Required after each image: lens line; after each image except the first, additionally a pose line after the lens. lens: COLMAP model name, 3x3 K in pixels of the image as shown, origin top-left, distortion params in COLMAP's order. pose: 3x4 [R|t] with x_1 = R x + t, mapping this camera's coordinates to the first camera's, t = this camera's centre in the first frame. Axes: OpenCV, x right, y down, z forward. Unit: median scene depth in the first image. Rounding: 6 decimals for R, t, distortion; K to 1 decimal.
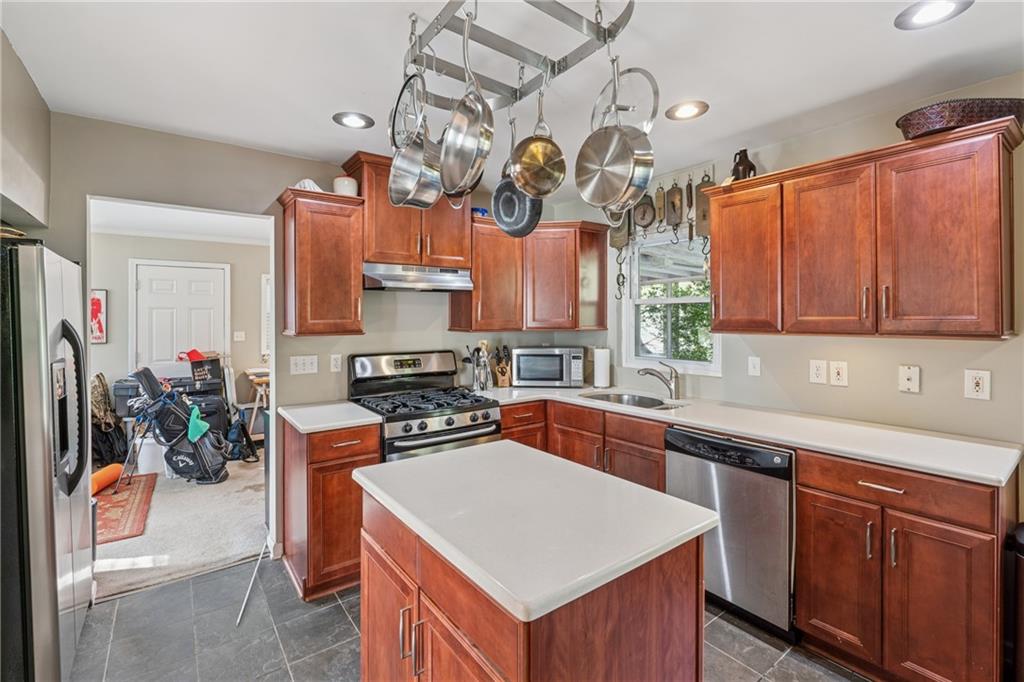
lens RADIAL K [[458.0, 0, 509.1], [0, 458.0, 315.4], [0, 0, 1]] dist [-0.008783, -0.000027]
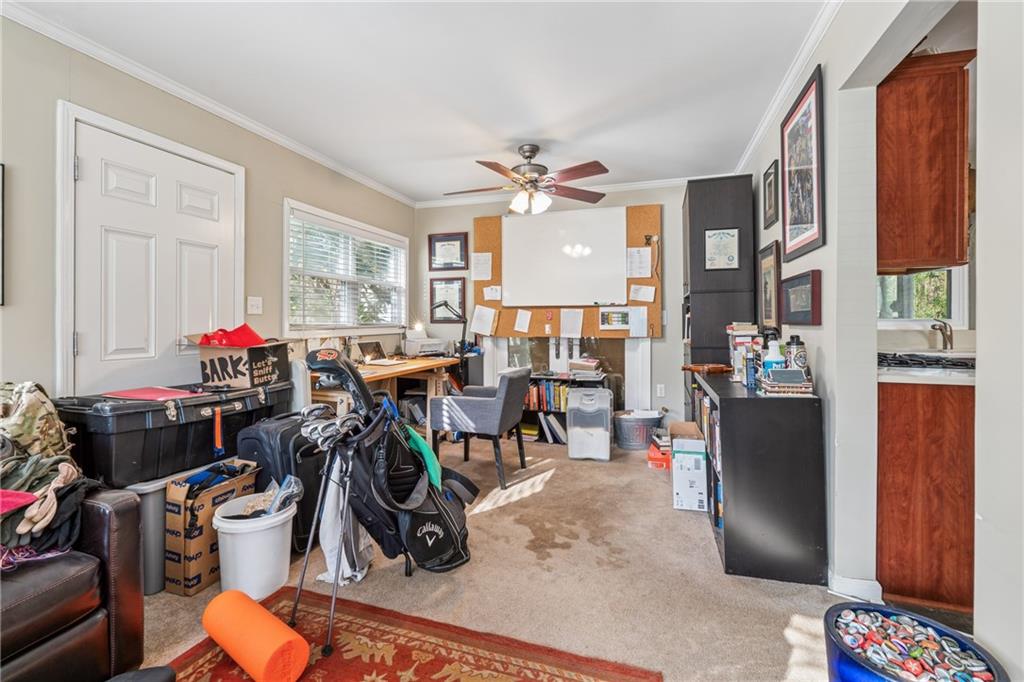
lens RADIAL K [[463.4, 0, 511.9], [0, 463.4, 321.7], [0, 0, 1]] dist [-0.001288, -0.000129]
pose [[0.811911, 0.003943, 0.583768, -0.774066], [-0.007803, 0.999961, 0.004098, 0.070487], [-0.583729, -0.007882, 0.811910, 0.444540]]
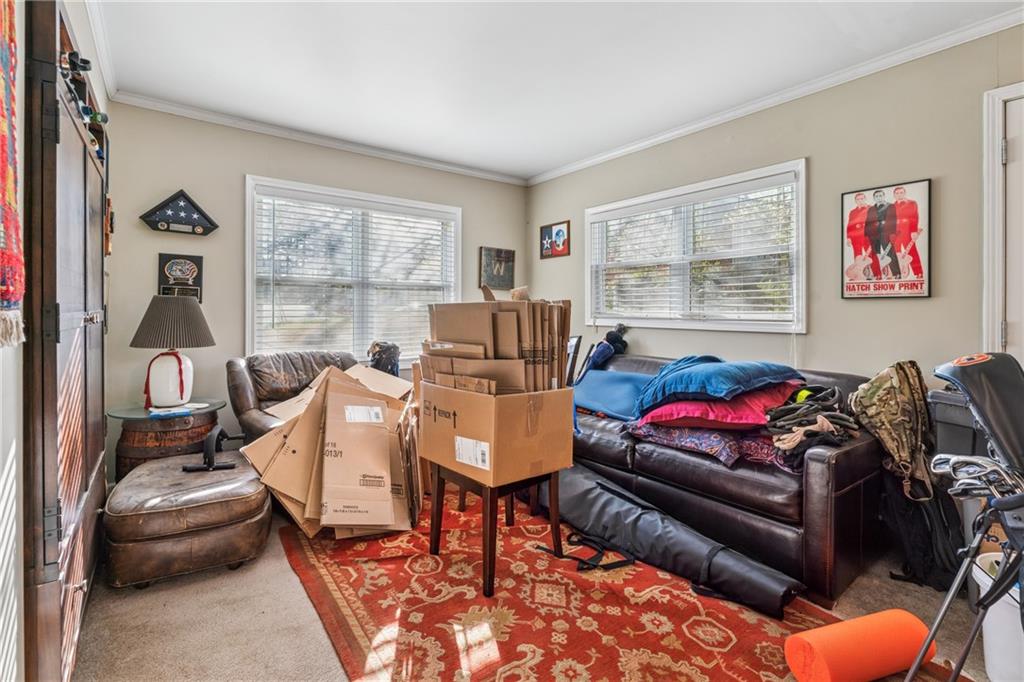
lens RADIAL K [[458.0, 0, 509.1], [0, 458.0, 315.4], [0, 0, 1]] dist [-0.008783, -0.000027]
pose [[-0.004366, 0.002104, -0.999988, -0.437067], [0.004326, 0.999988, 0.002086, 0.077212], [0.999981, -0.004317, -0.004375, 0.590893]]
